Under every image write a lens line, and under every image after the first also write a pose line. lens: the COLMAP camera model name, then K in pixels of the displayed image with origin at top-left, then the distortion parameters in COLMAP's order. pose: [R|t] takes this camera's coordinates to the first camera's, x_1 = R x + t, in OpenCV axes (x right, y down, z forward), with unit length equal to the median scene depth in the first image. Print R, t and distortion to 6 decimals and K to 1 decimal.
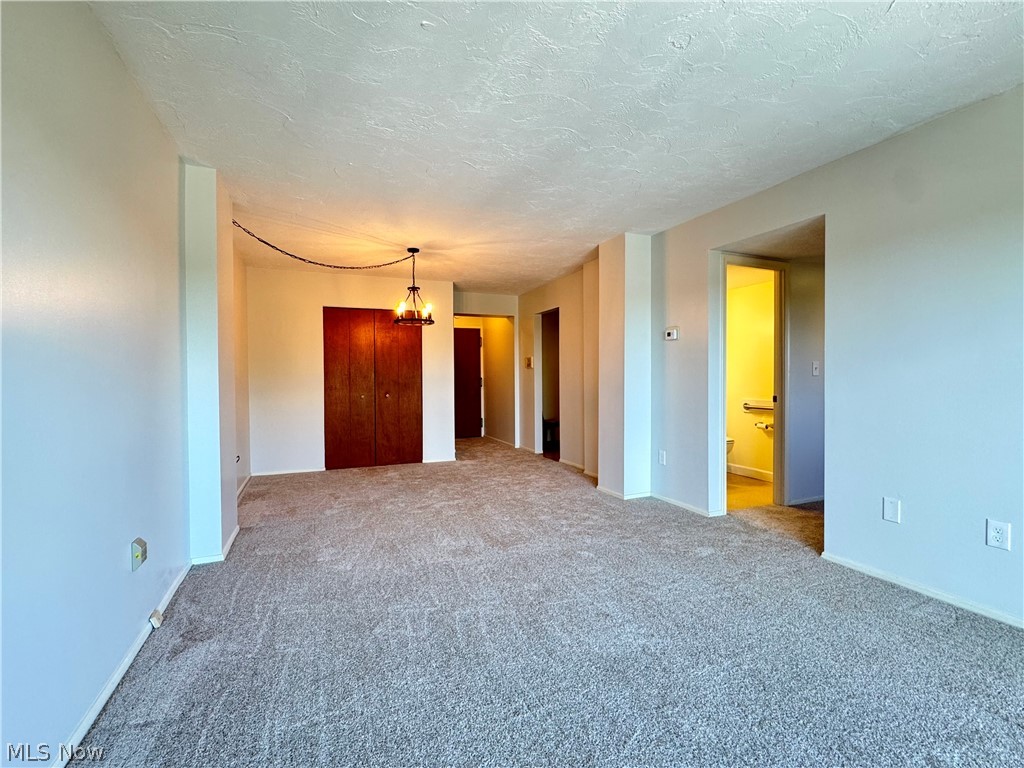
lens RADIAL K [[474.2, 0, 512.0], [0, 474.2, 384.0], [0, 0, 1]] dist [0.000223, -0.000028]
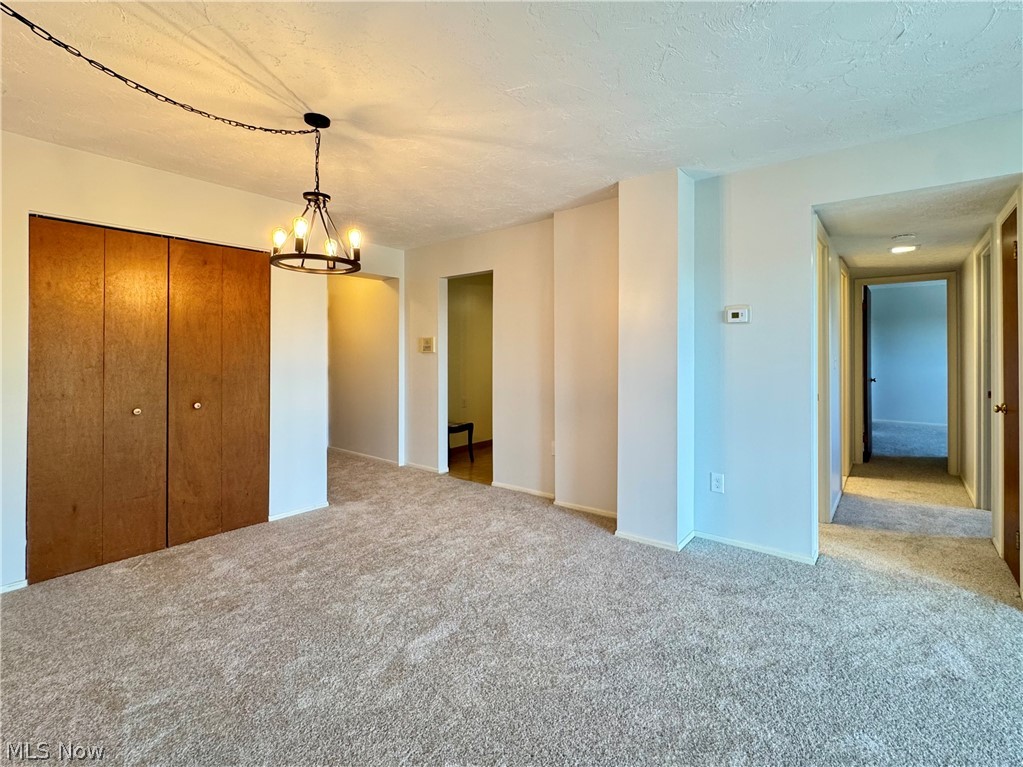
lens RADIAL K [[441.2, 0, 512.1], [0, 441.2, 349.5], [0, 0, 1]] dist [-0.001713, -0.000275]
pose [[0.857073, 0.010492, 0.515087, -0.219274], [0.002102, 0.999713, -0.023862, -0.025119], [-0.515190, 0.021534, 0.856806, 0.412547]]
